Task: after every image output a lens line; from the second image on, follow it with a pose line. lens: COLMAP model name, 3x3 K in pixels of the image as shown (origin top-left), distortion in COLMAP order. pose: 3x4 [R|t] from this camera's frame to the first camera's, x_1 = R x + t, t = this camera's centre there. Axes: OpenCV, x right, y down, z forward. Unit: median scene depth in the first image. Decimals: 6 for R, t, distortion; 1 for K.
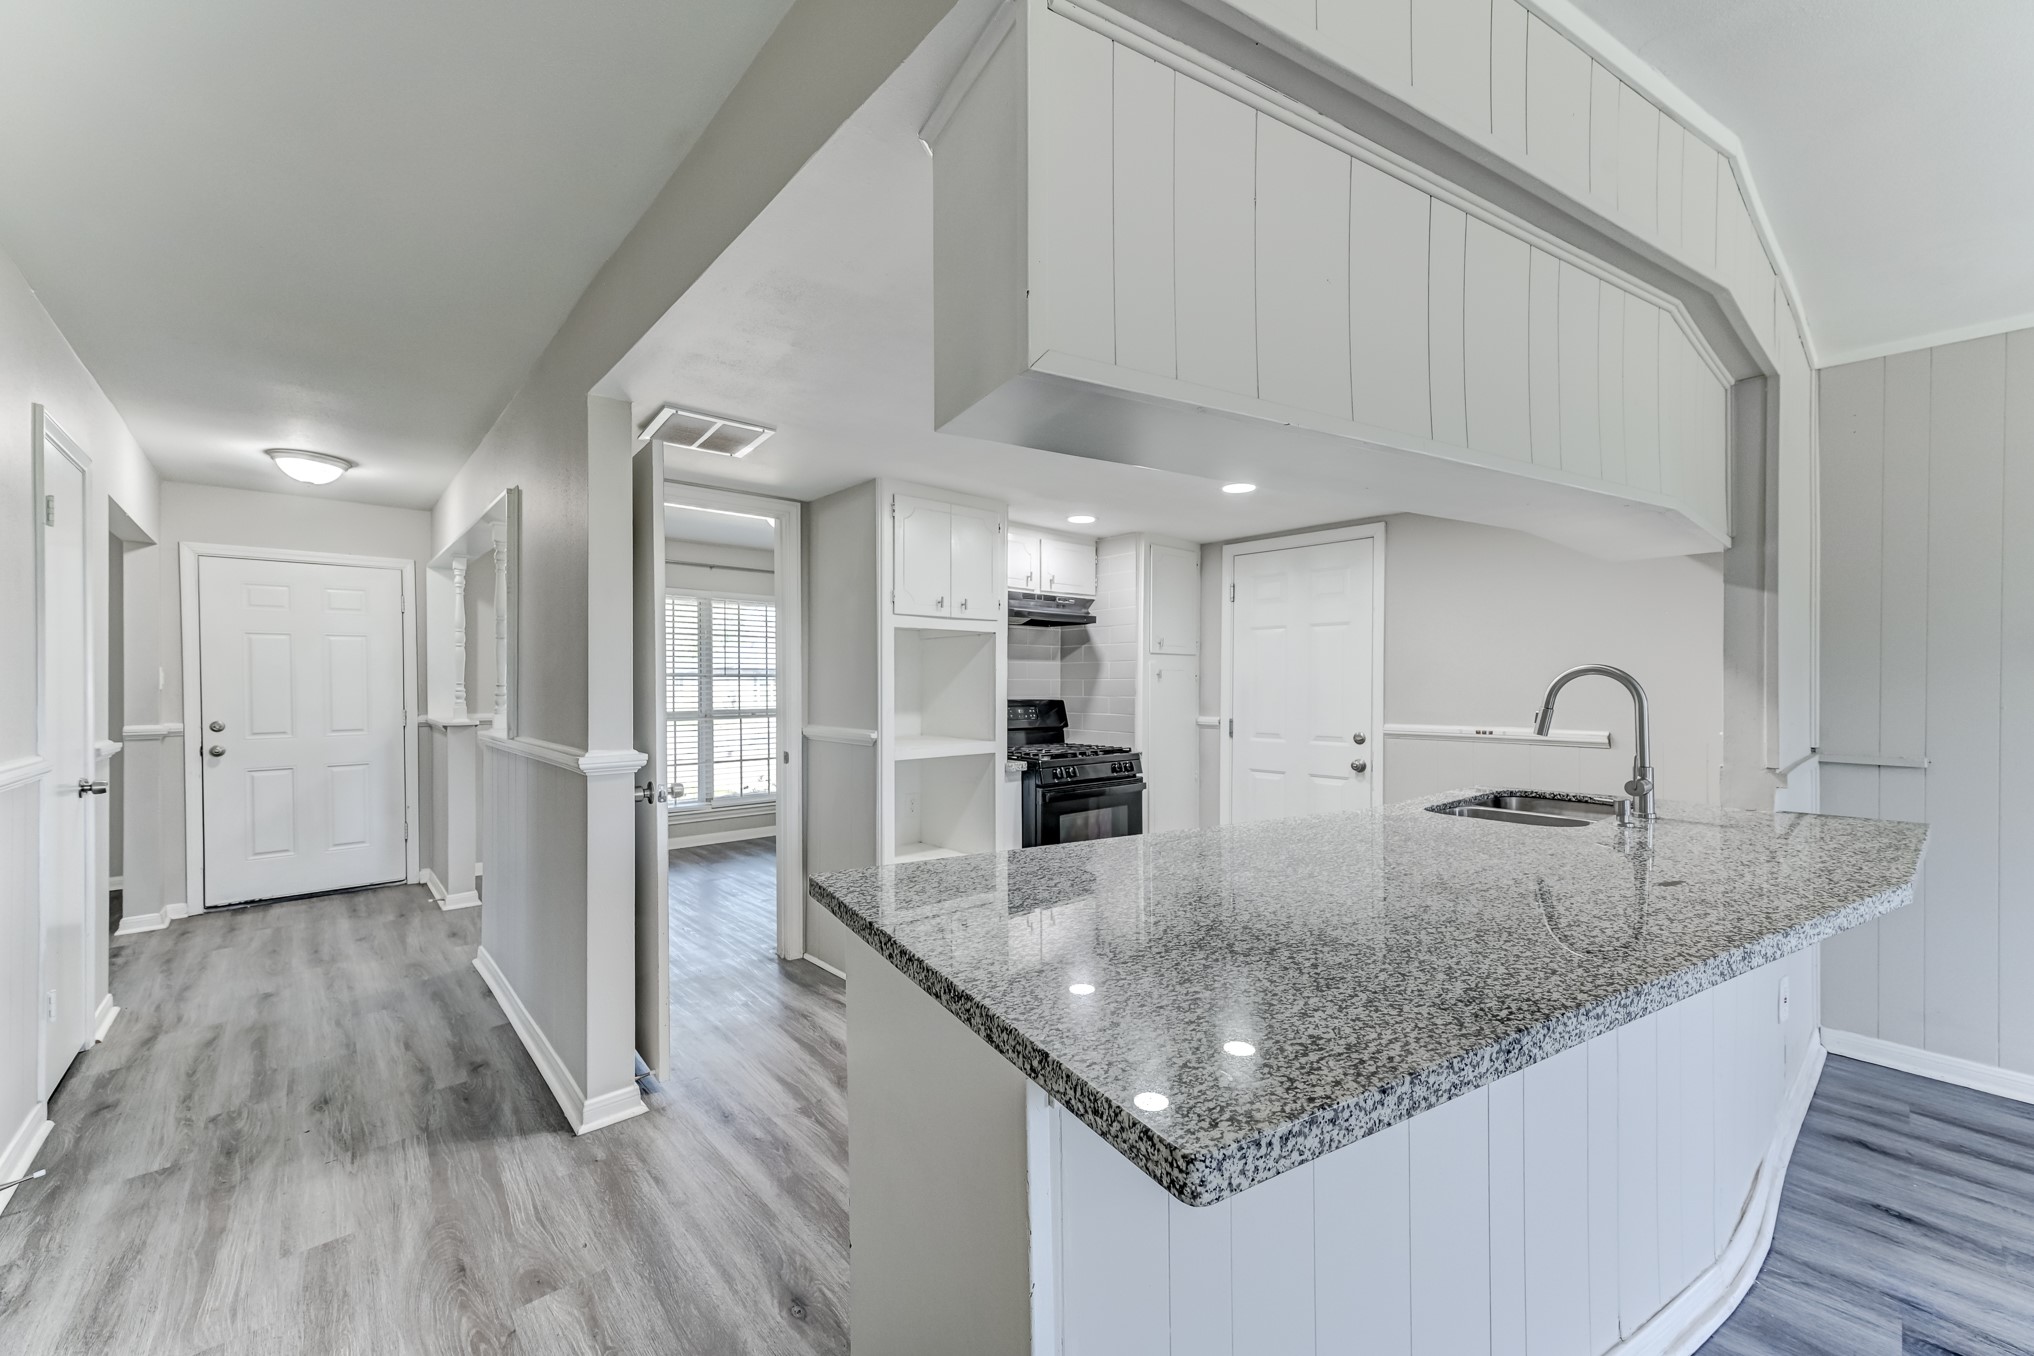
lens RADIAL K [[792.0, 0, 1014.7], [0, 792.0, 692.4], [0, 0, 1]] dist [0.009922, 0.000207]
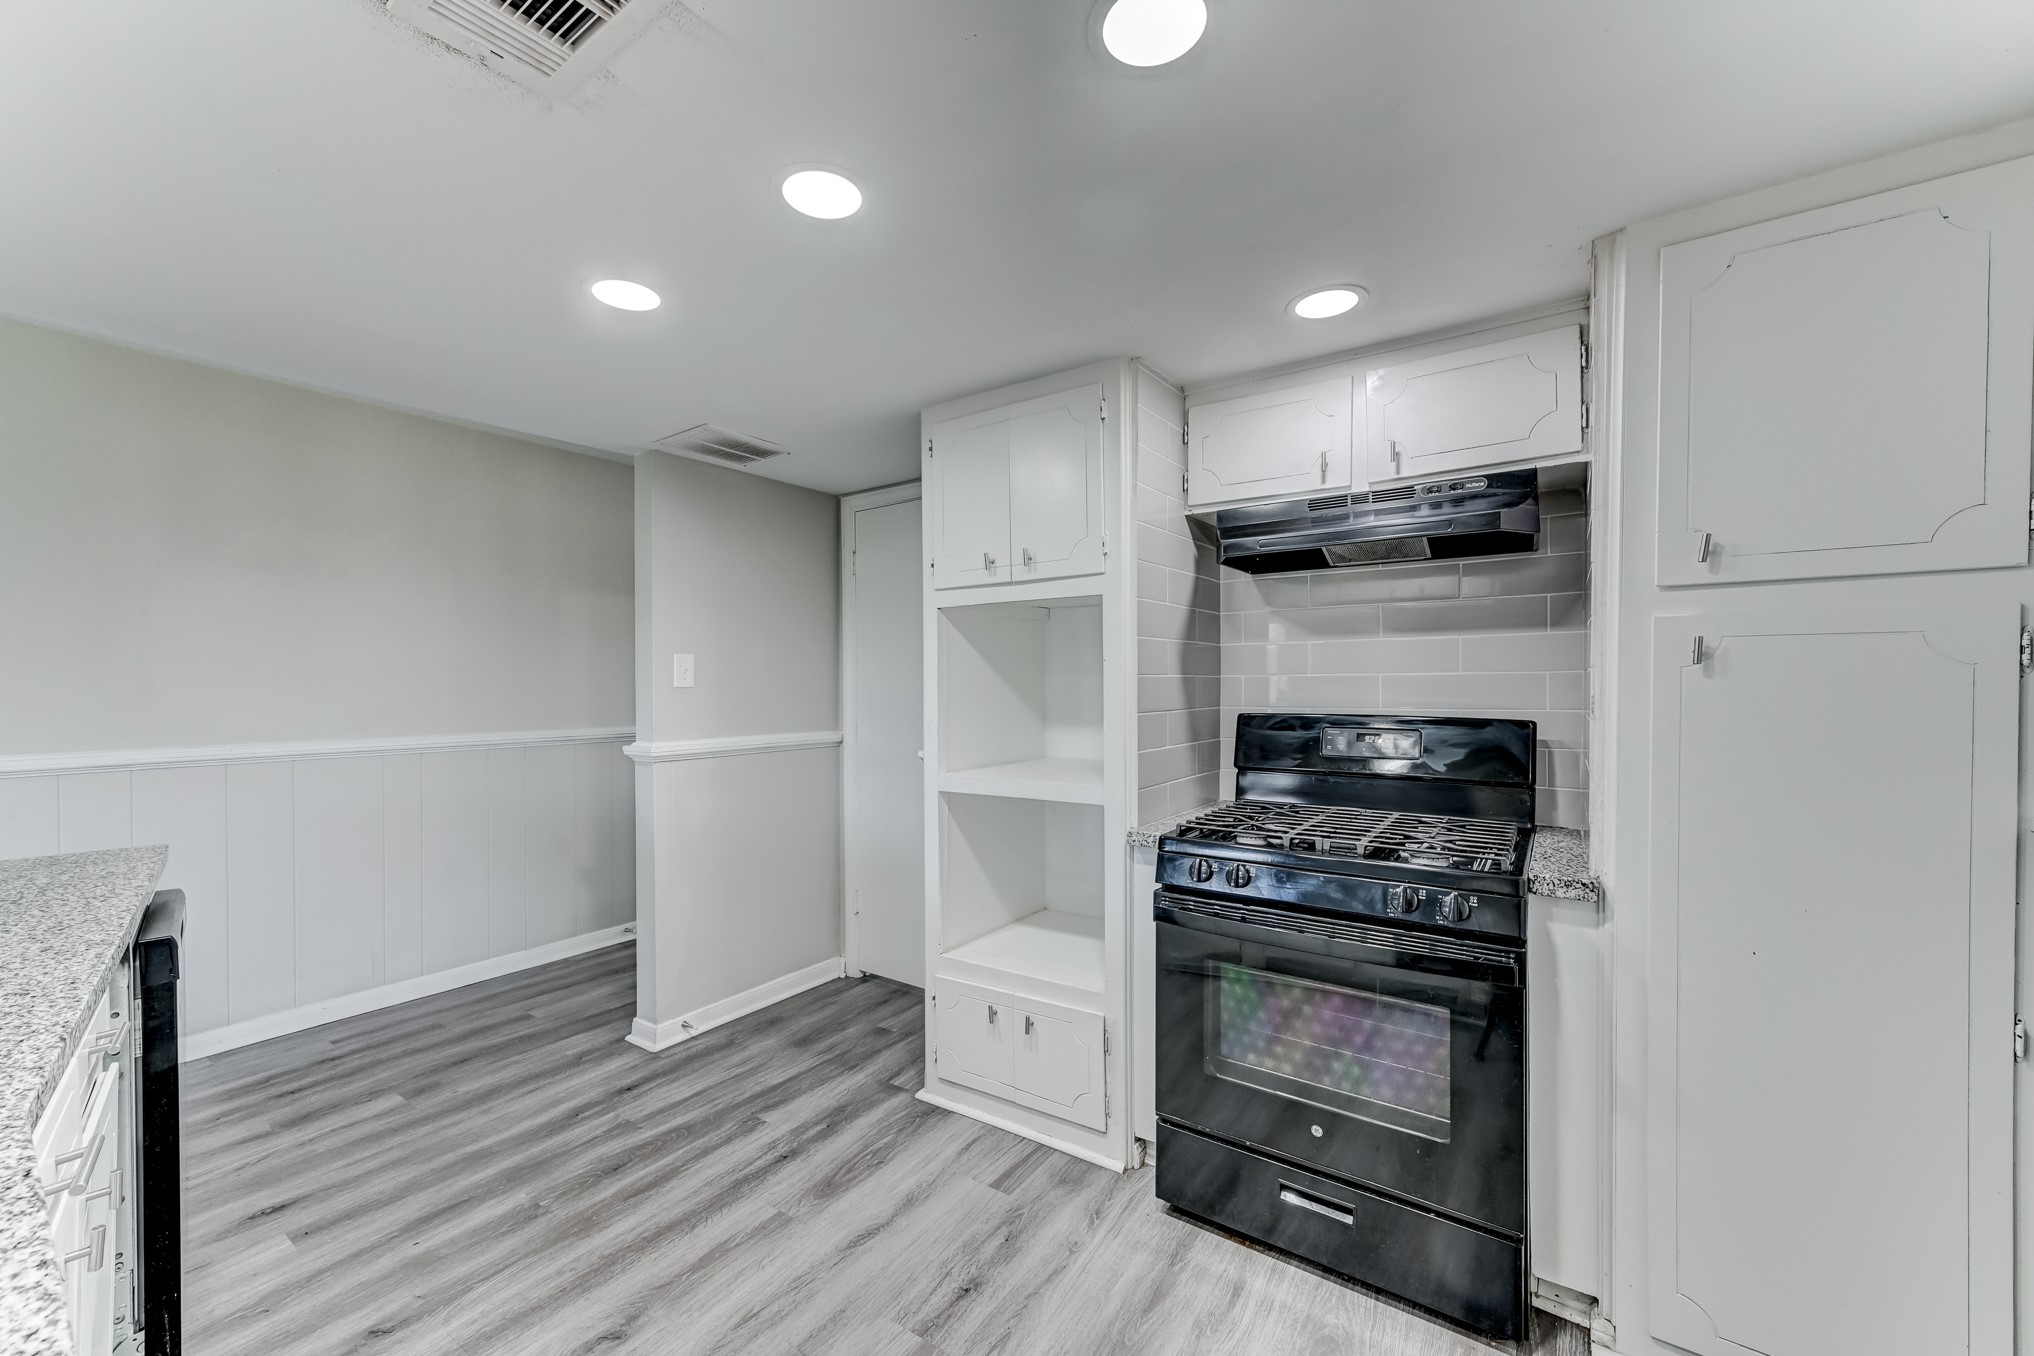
lens RADIAL K [[792.0, 0, 1014.7], [0, 792.0, 692.4], [0, 0, 1]] dist [0.009922, 0.000207]
pose [[0.234093, 0.008662, -0.972176, 0.469040], [-0.003726, 0.999961, 0.008013, -0.008813], [0.972207, 0.001747, 0.234116, 0.730817]]
